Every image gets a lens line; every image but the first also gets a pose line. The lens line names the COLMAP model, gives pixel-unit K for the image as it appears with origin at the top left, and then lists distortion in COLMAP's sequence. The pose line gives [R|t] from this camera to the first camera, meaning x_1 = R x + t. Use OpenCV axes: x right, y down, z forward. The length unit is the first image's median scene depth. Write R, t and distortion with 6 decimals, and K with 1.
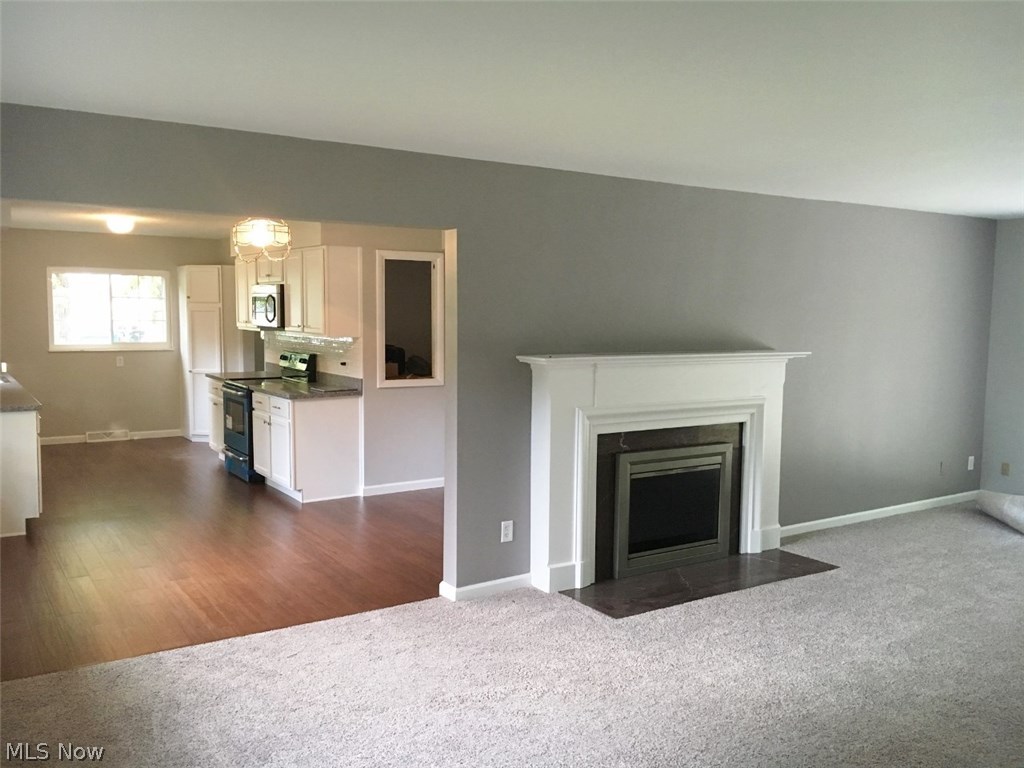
lens RADIAL K [[857.9, 0, 506.9], [0, 857.9, 407.2], [0, 0, 1]] dist [0.018438, -0.010438]
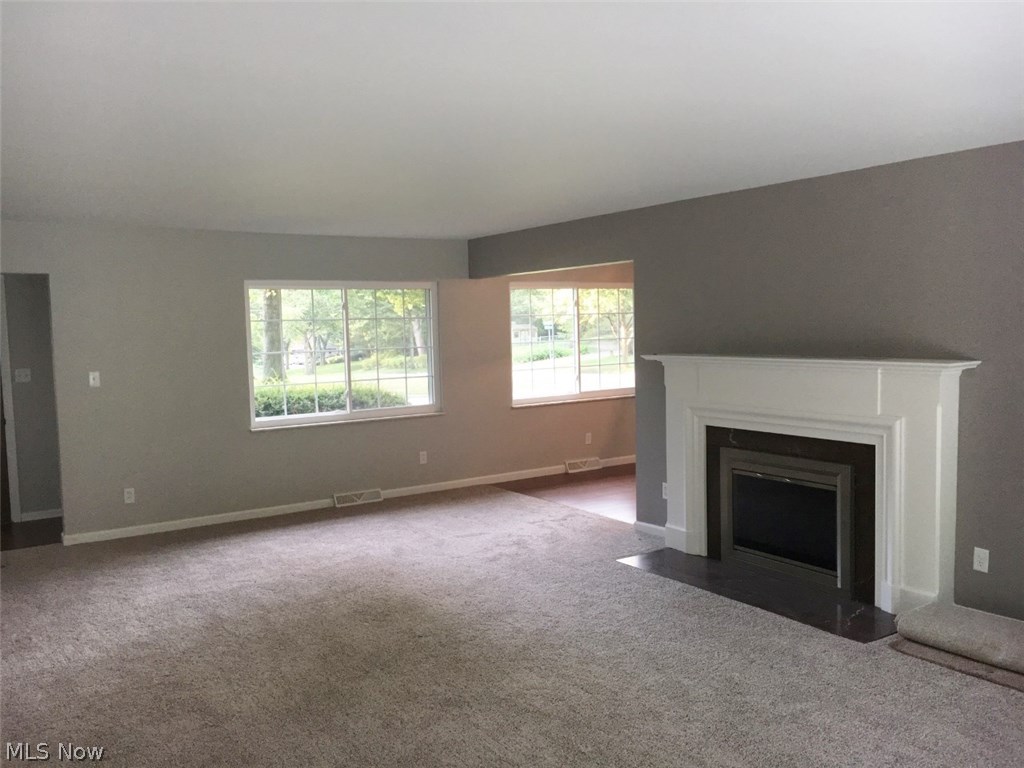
lens RADIAL K [[857.9, 0, 506.9], [0, 857.9, 407.2], [0, 0, 1]] dist [0.018438, -0.010438]
pose [[0.014367, 0.084150, -0.996350, 1.175759], [-0.077736, 0.993530, 0.082791, -0.062565], [0.996870, 0.076263, 0.020815, 0.688097]]
